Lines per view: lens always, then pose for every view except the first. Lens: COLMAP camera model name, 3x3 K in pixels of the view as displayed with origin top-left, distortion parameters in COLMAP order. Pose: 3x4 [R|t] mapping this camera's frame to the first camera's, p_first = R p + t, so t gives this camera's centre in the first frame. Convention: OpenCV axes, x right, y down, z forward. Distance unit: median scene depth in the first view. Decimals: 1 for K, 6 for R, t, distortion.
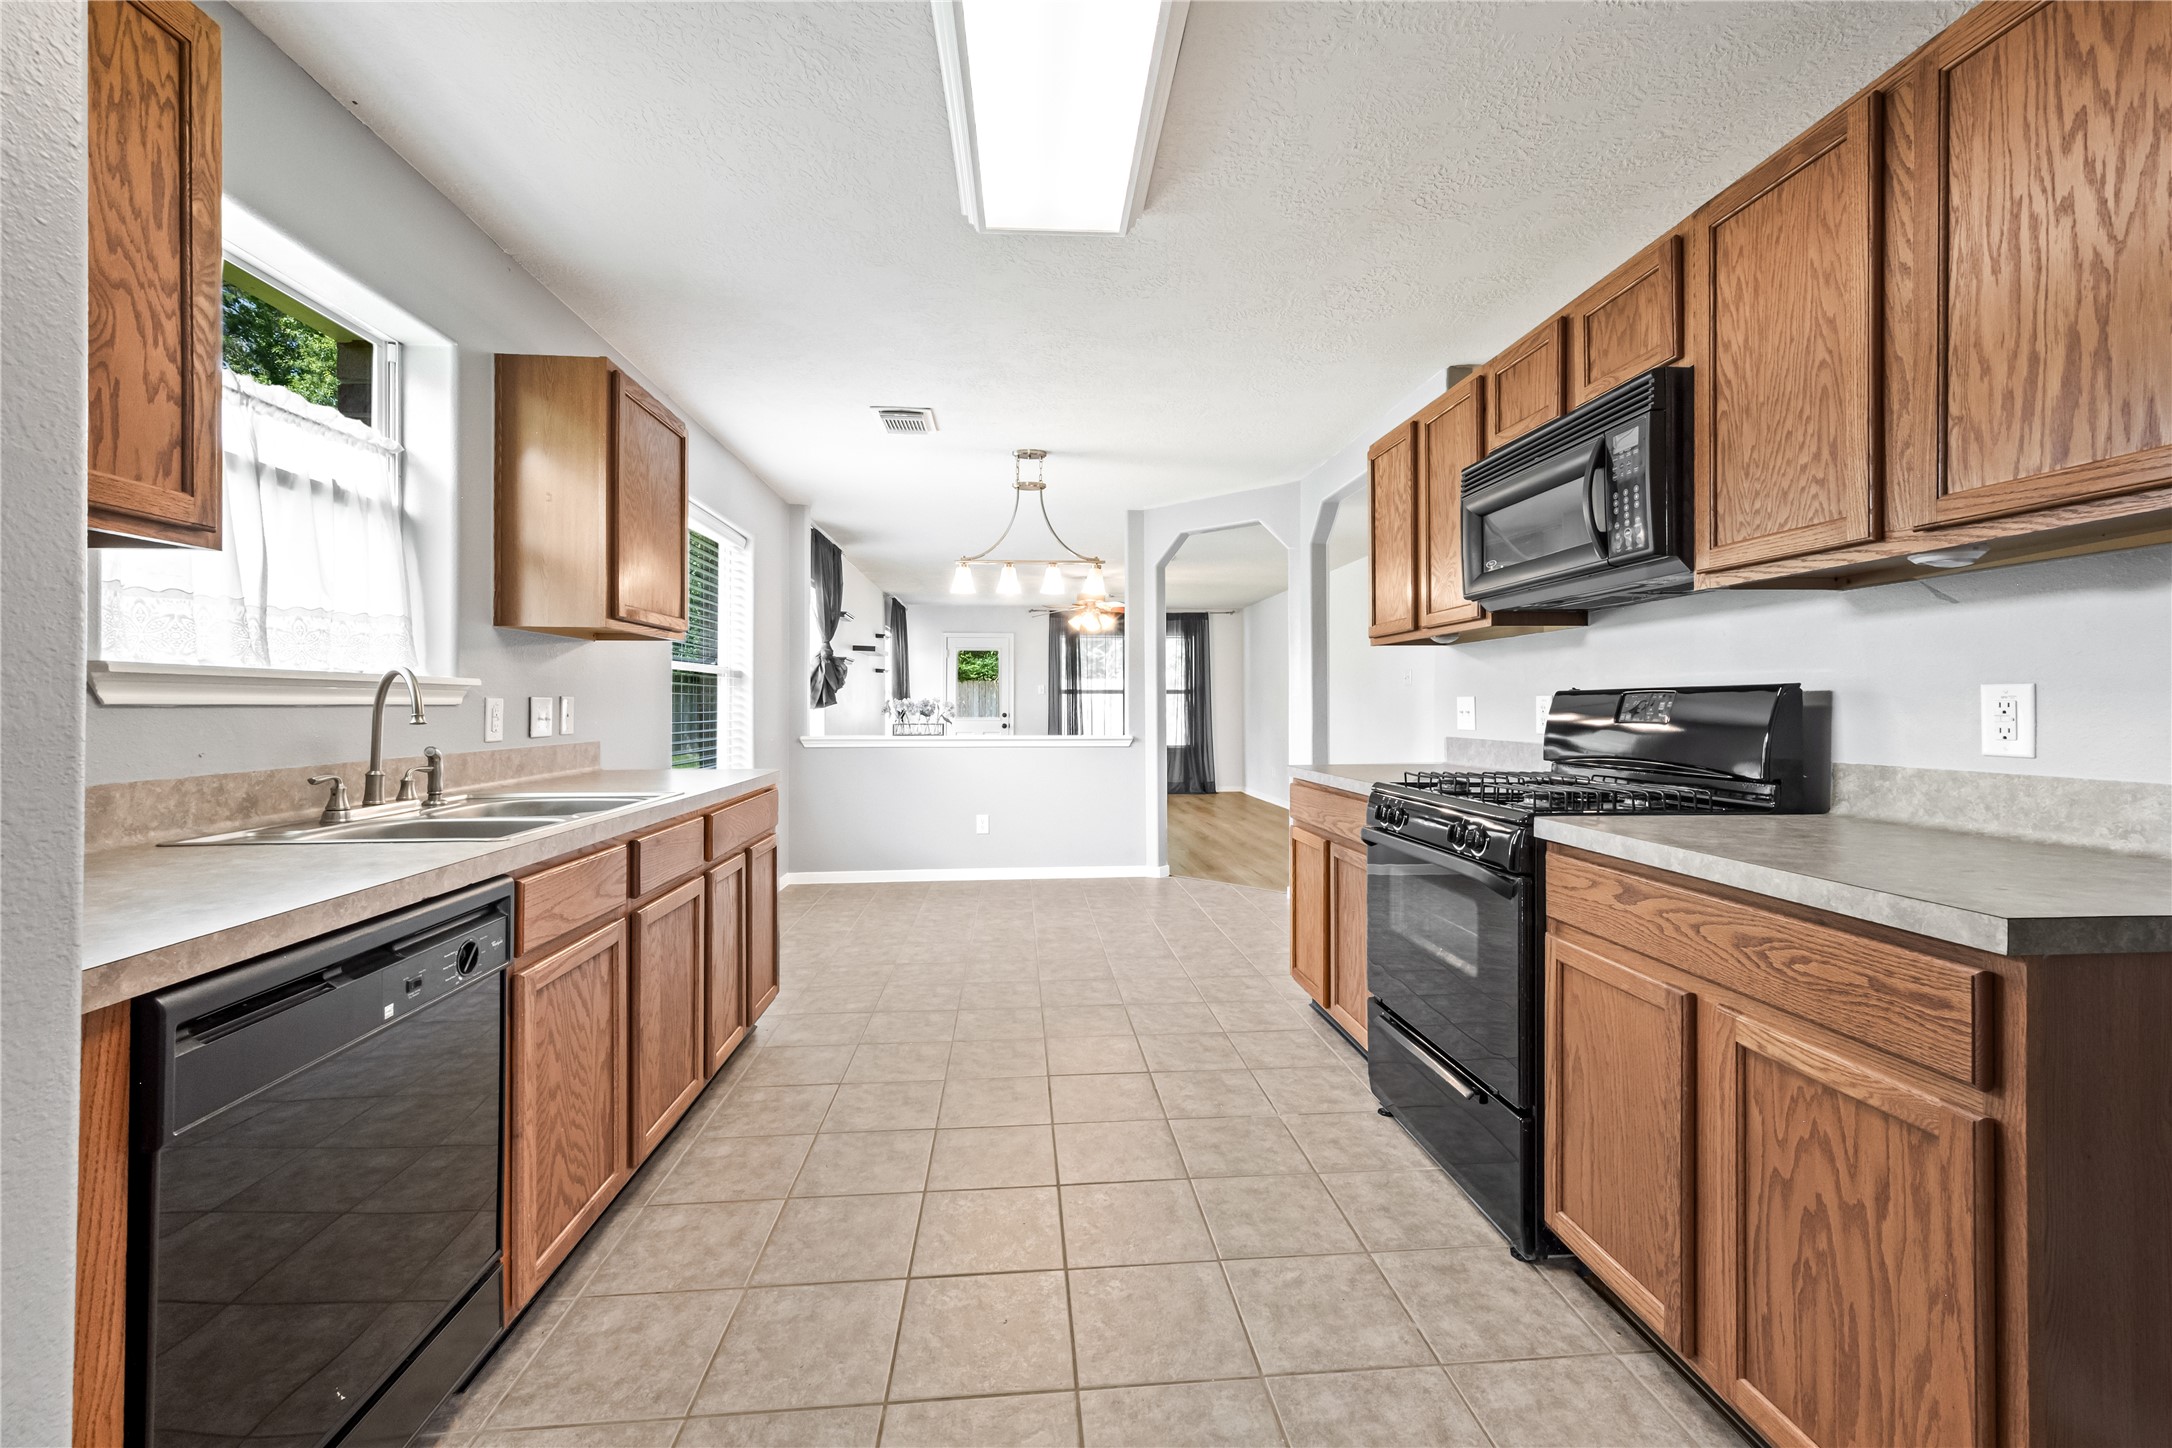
lens RADIAL K [[856.5, 0, 1090.4], [0, 856.5, 708.9], [0, 0, 1]] dist [0.002166, 0.000098]
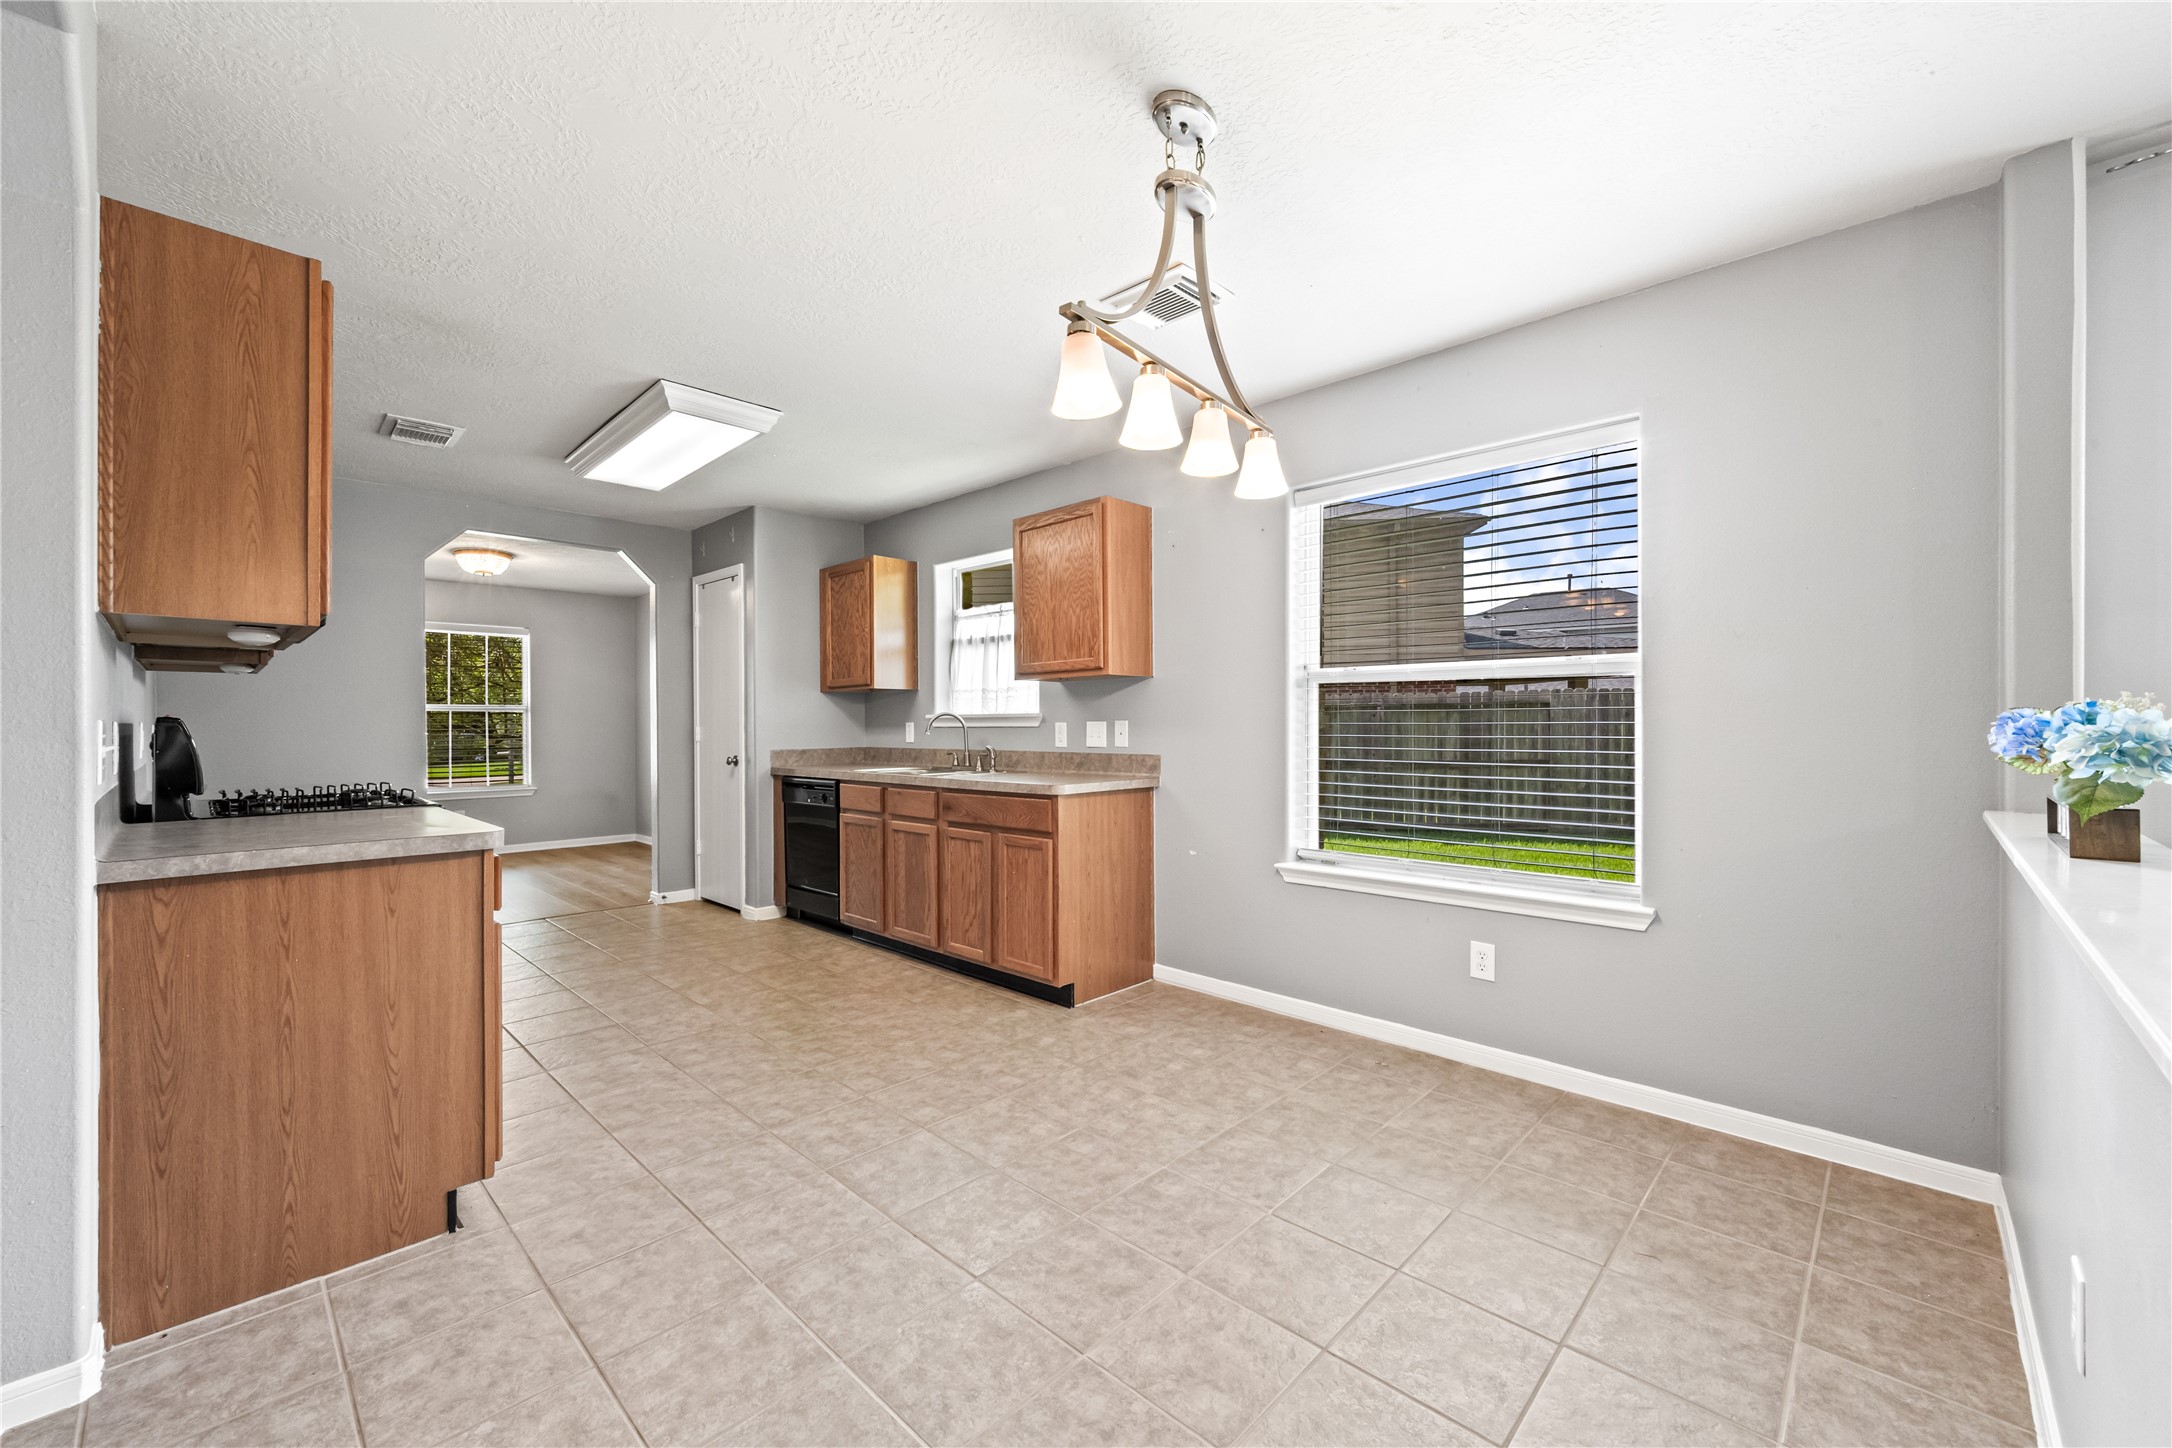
lens RADIAL K [[856.5, 0, 1095.4], [0, 856.5, 722.4], [0, 0, 1]] dist [0.002166, 0.000098]
pose [[-0.743789, 0.001674, -0.668413, 0.353650], [0.001253, 0.999999, 0.001109, -0.012642], [0.668414, -0.000013, -0.743790, 1.895827]]
